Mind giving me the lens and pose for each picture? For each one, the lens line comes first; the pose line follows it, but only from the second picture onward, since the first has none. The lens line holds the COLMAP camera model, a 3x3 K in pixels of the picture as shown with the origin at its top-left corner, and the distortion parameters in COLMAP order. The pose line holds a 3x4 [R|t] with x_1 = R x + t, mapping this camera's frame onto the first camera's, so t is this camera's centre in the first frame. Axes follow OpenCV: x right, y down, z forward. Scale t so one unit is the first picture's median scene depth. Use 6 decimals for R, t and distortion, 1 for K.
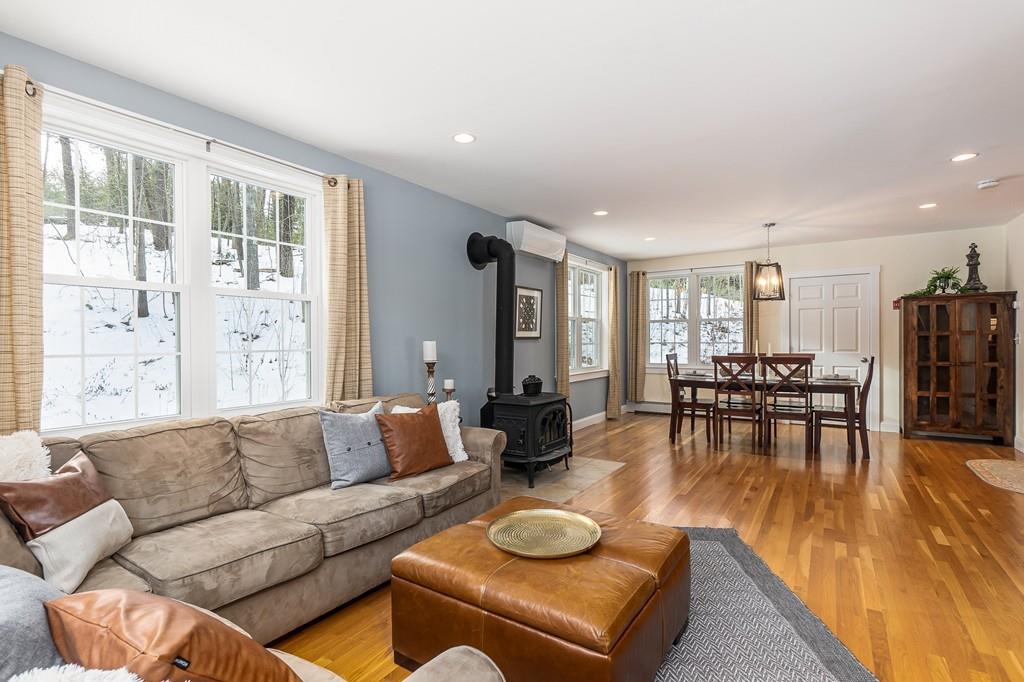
lens RADIAL K [[468.0, 0, 511.0], [0, 468.0, 344.6], [0, 0, 1]] dist [-0.000305, -0.000216]
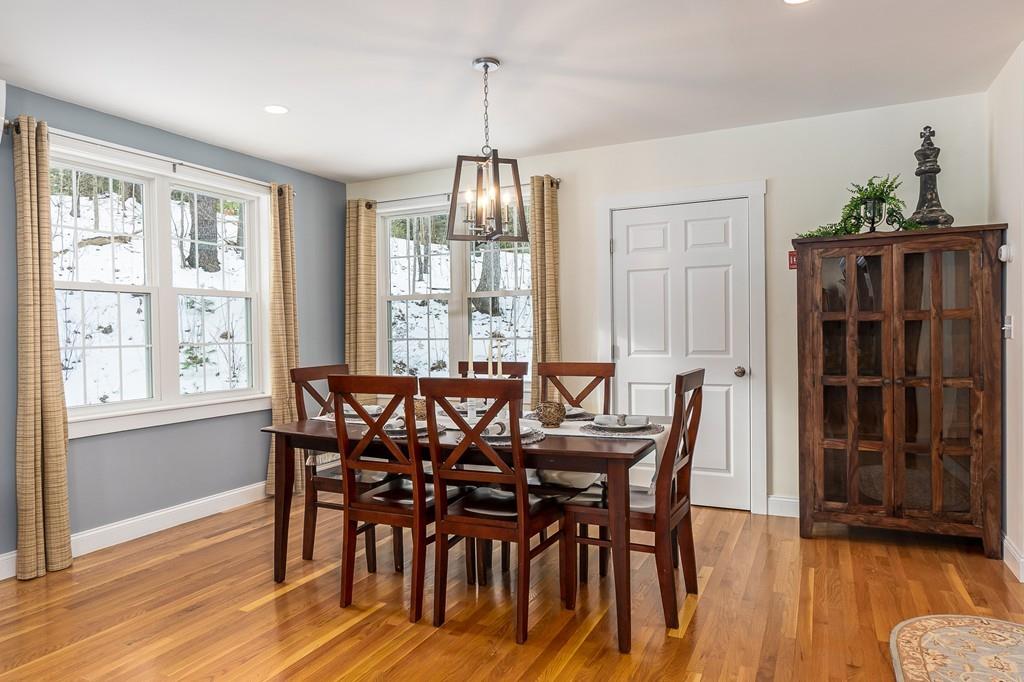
lens RADIAL K [[603.9, 0, 516.1], [0, 603.9, 344.8], [0, 0, 1]] dist [0.001674, -0.002253]
pose [[0.991691, -0.009401, 0.128303, 0.487614], [0.008318, 0.999925, 0.008975, -0.003758], [-0.128377, -0.007833, 0.991694, 0.438390]]
